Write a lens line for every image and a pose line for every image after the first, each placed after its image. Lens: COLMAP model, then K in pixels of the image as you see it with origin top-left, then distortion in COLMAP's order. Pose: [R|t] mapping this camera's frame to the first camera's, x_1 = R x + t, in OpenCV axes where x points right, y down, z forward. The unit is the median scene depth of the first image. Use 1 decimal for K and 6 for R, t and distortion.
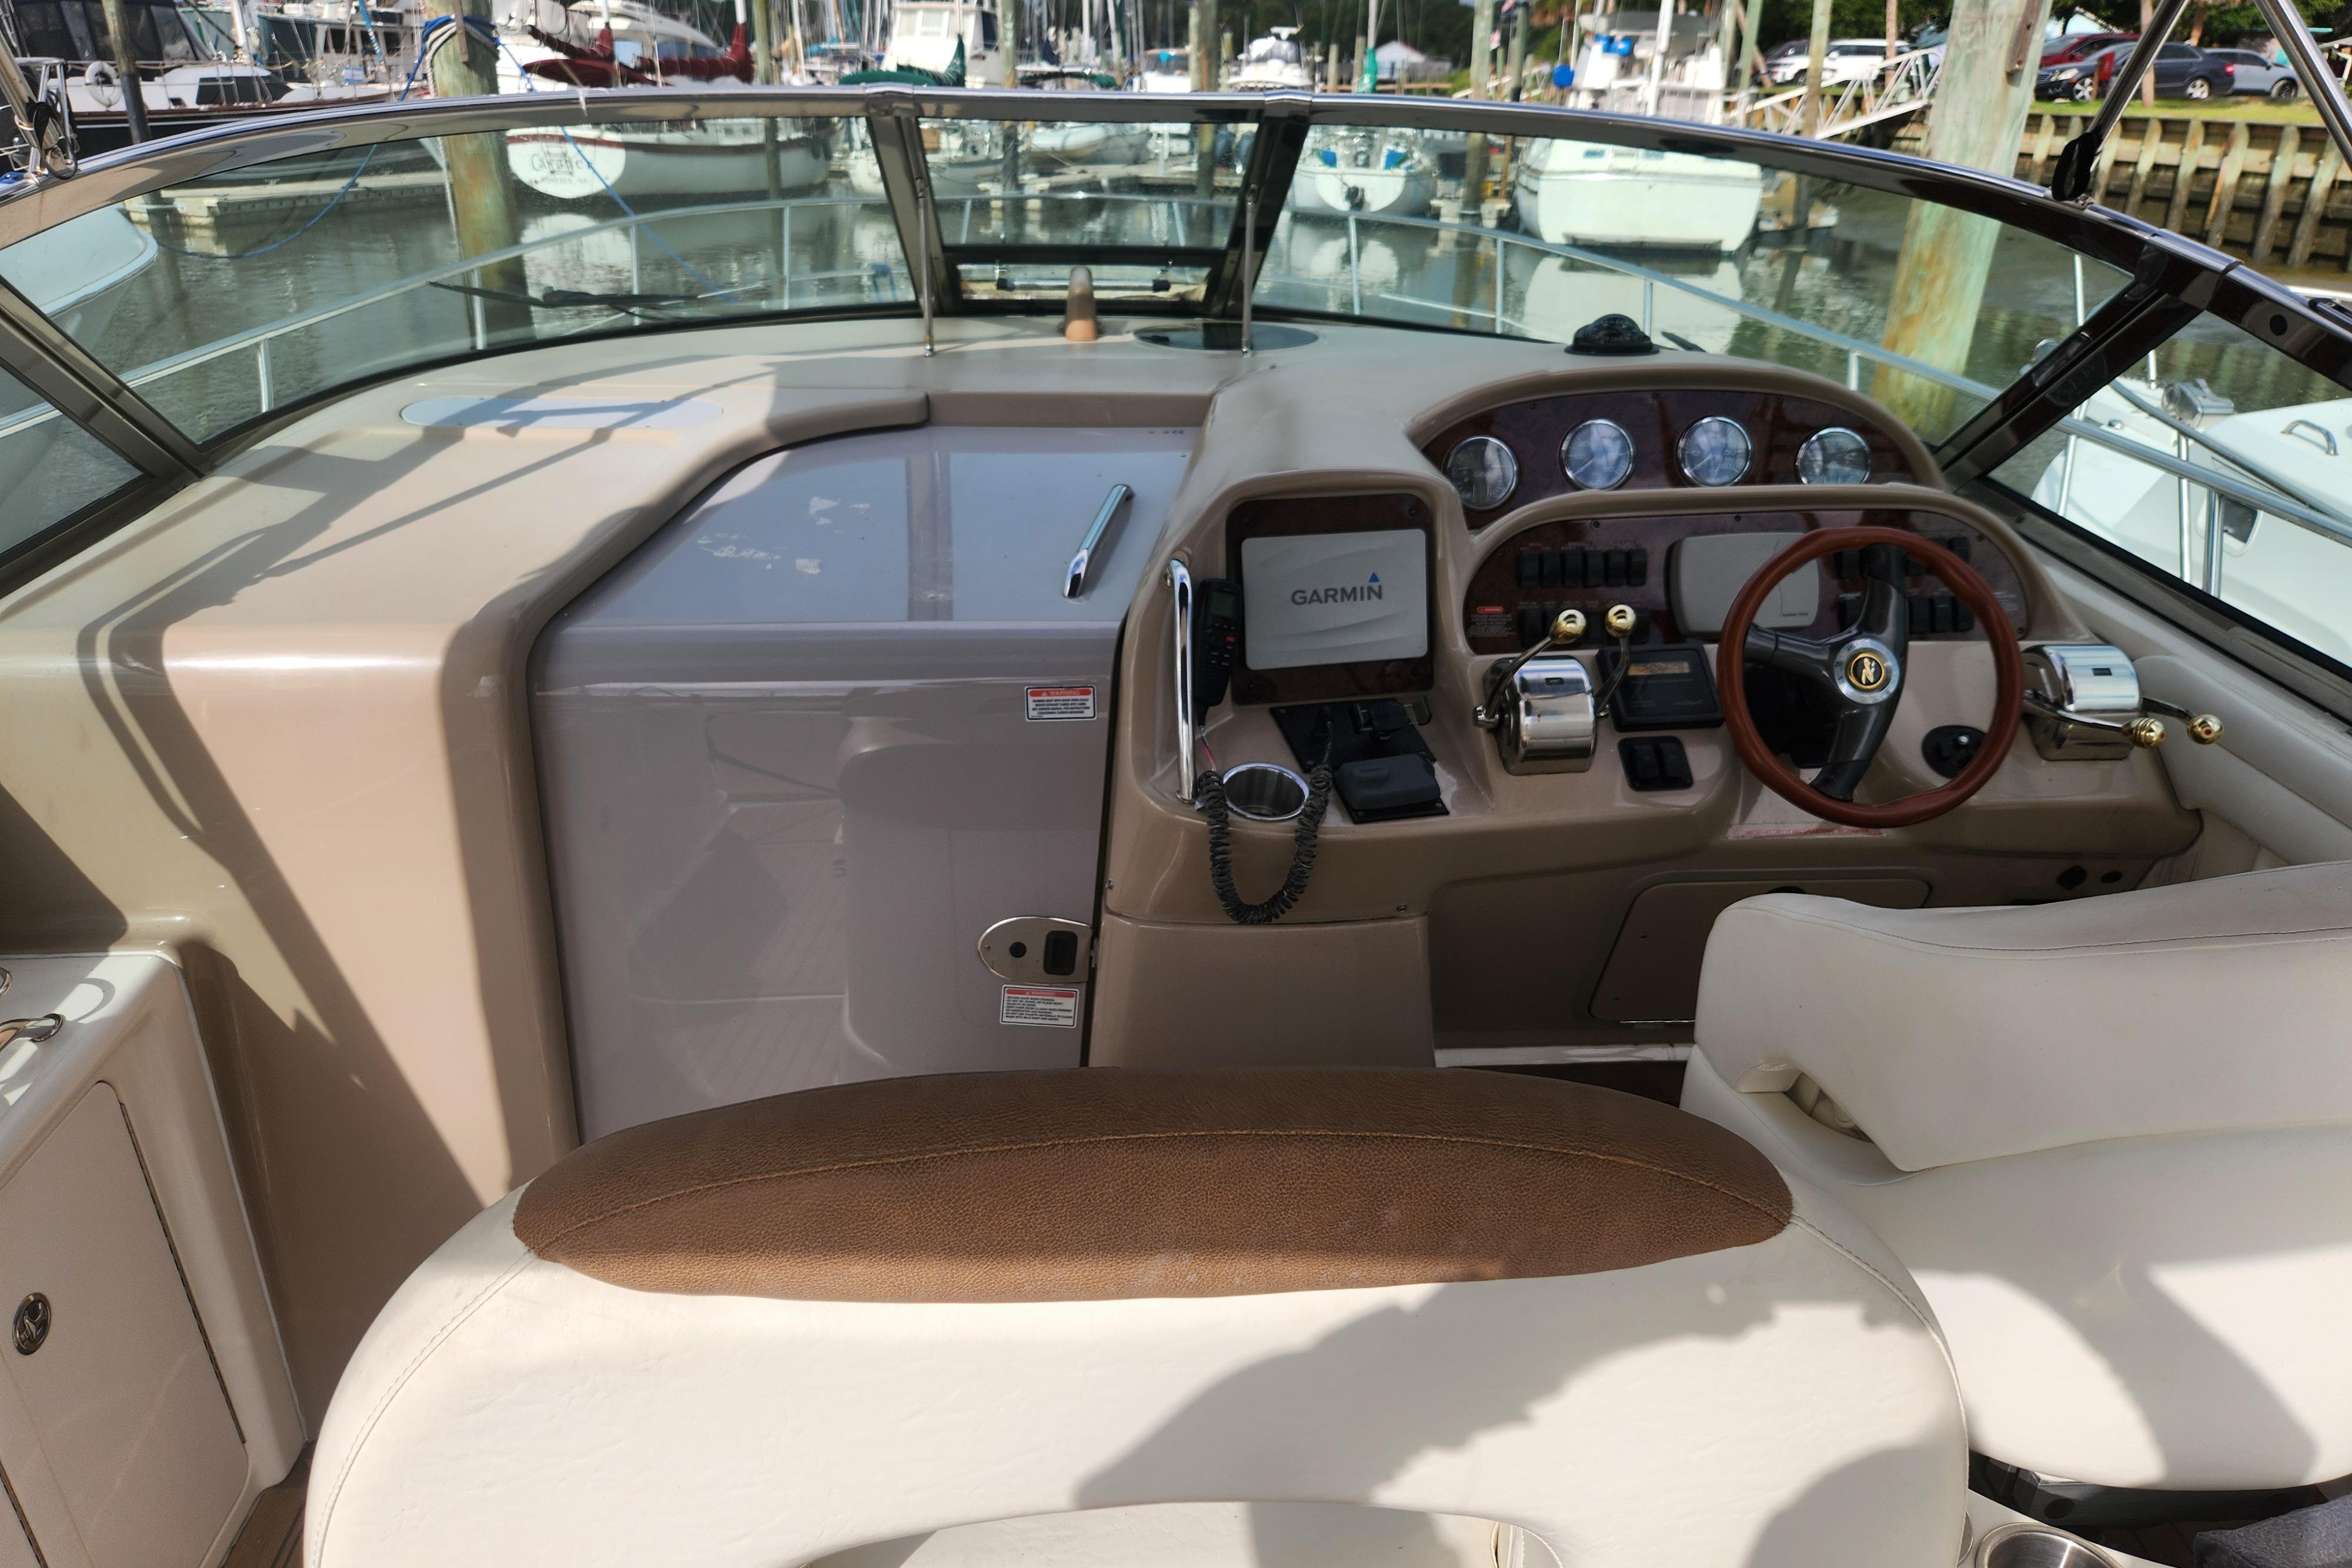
lens RADIAL K [[1585.5, 0, 1176.0], [0, 1585.5, 784.0], [0, 0, 1]] dist [0.088970, -0.069582]
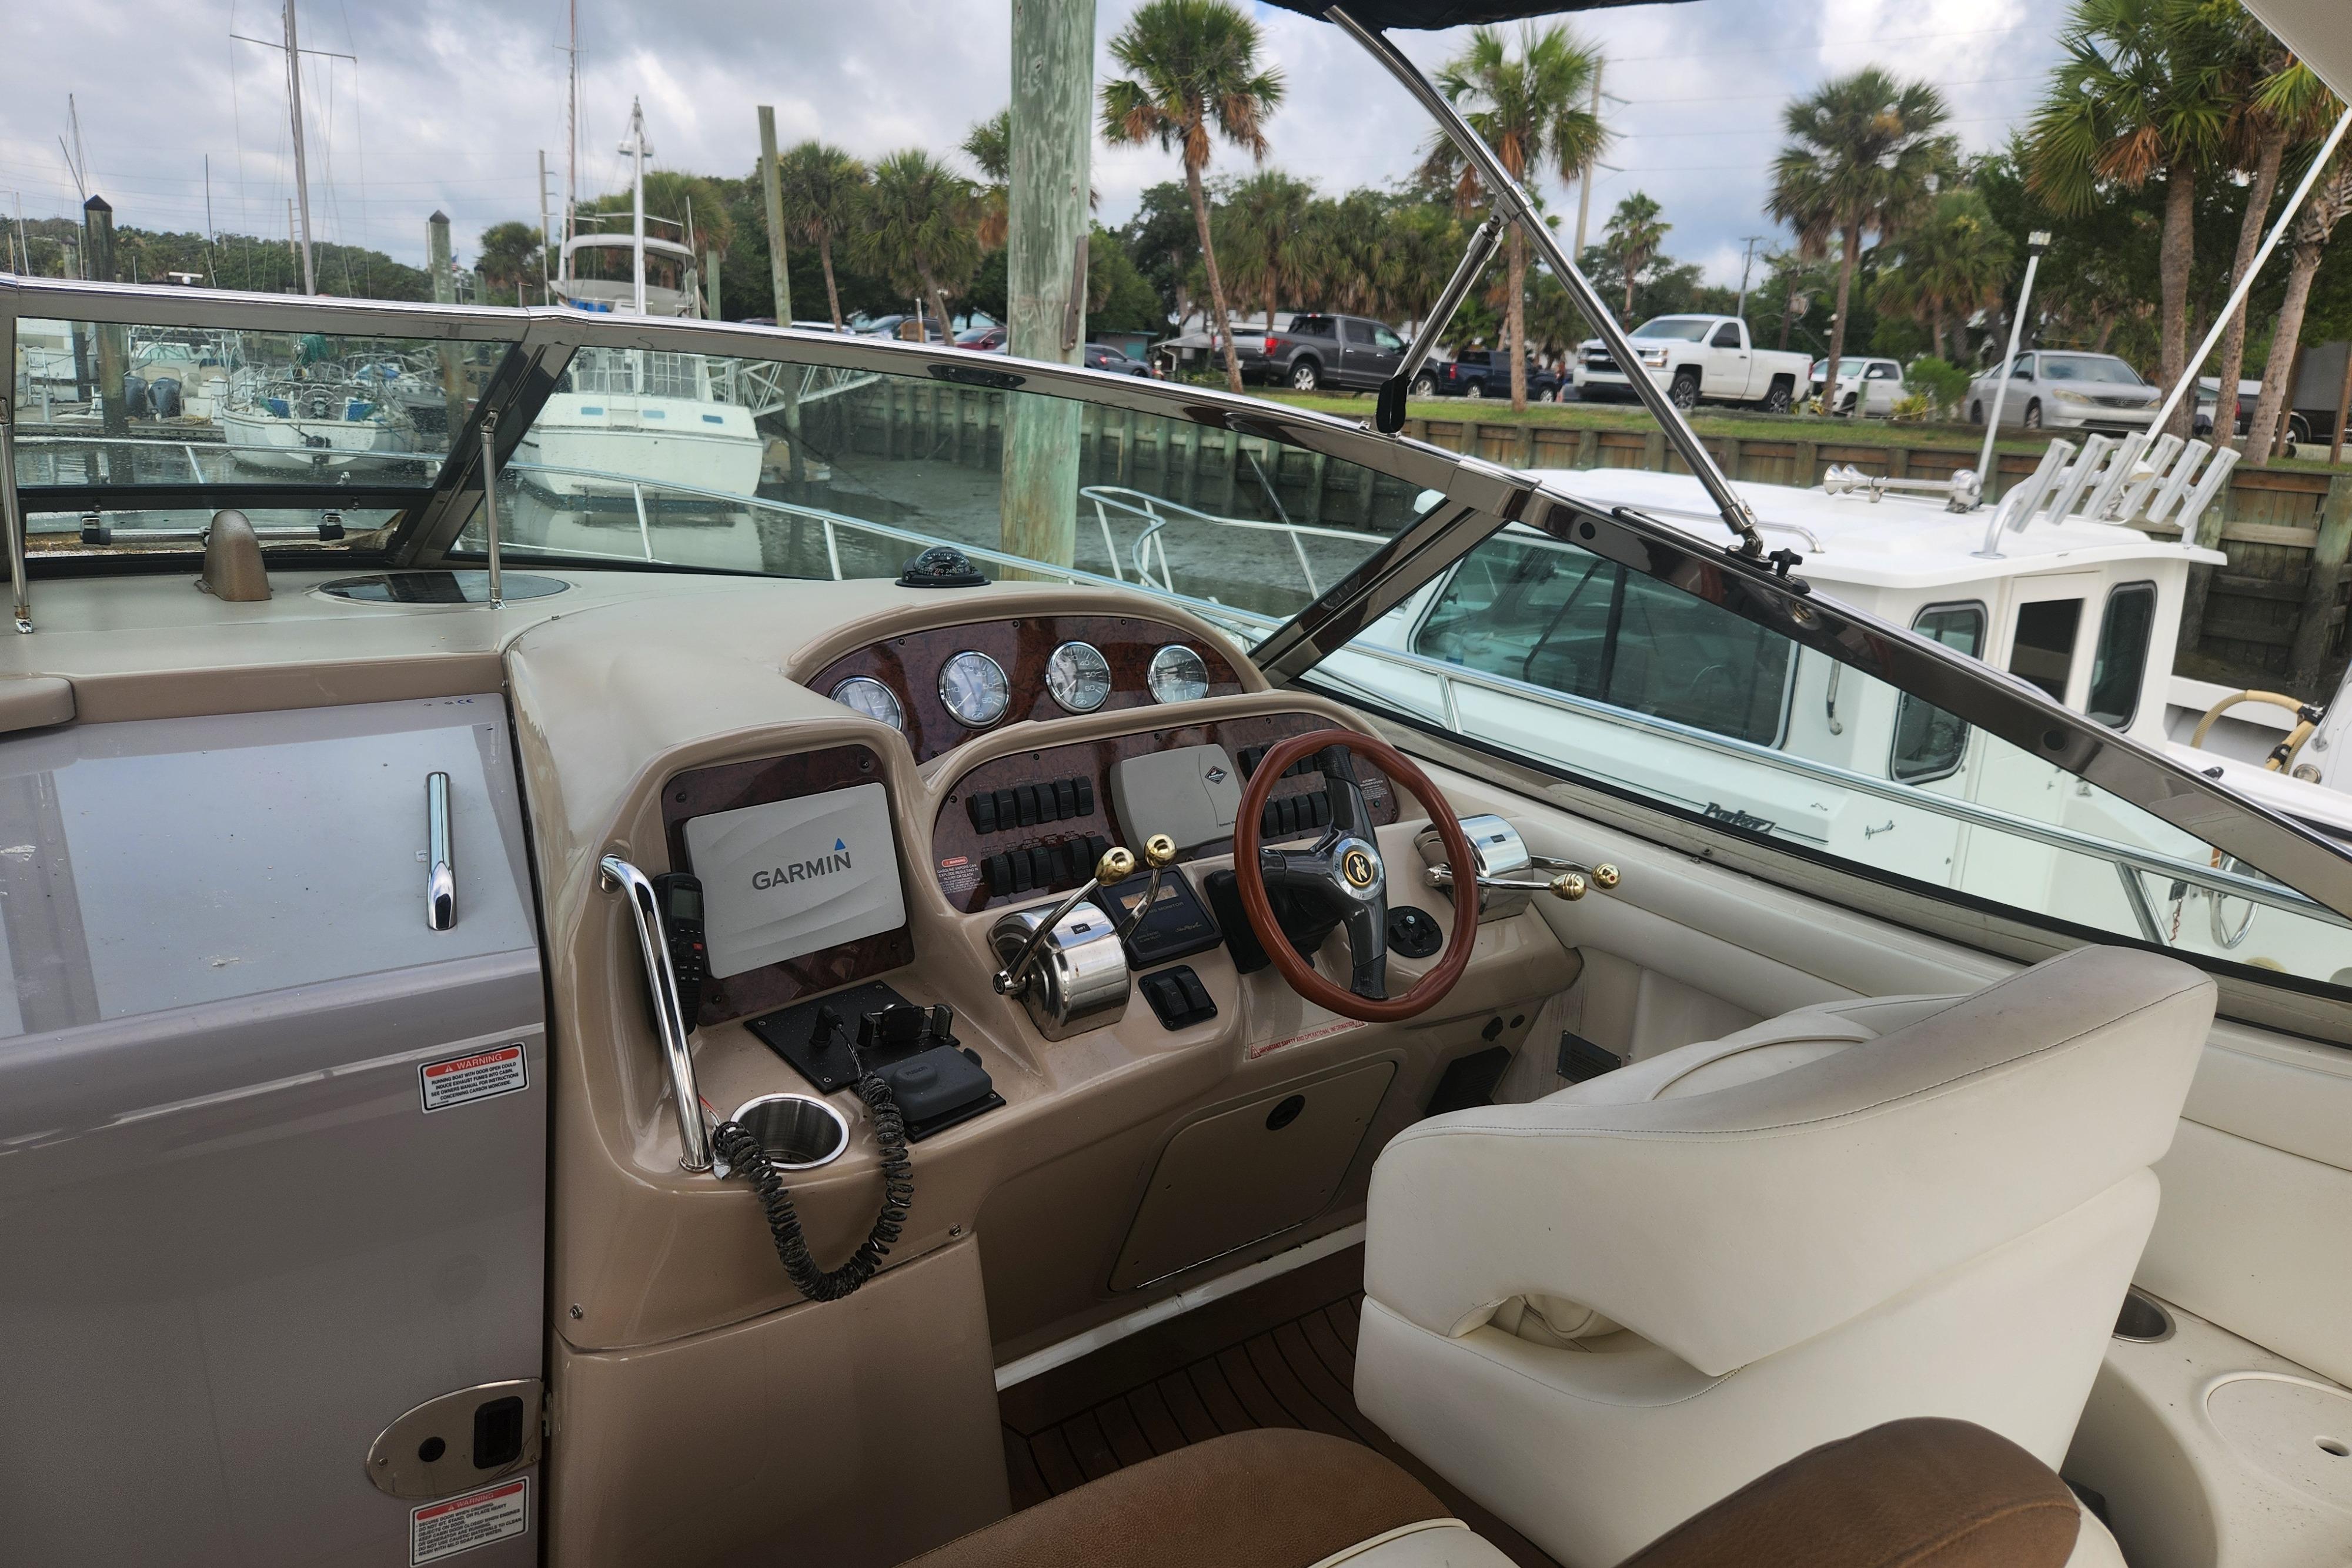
lens RADIAL K [[1584.1, 0, 1214.6], [0, 1584.1, 797.9], [0, 0, 1]] dist [0.070621, -0.003508]
pose [[0.827901, -0.124106, 0.546972, -0.171943], [0.200113, 0.976390, -0.081353, -0.046347], [-0.523961, 0.176808, 0.833189, 0.193156]]
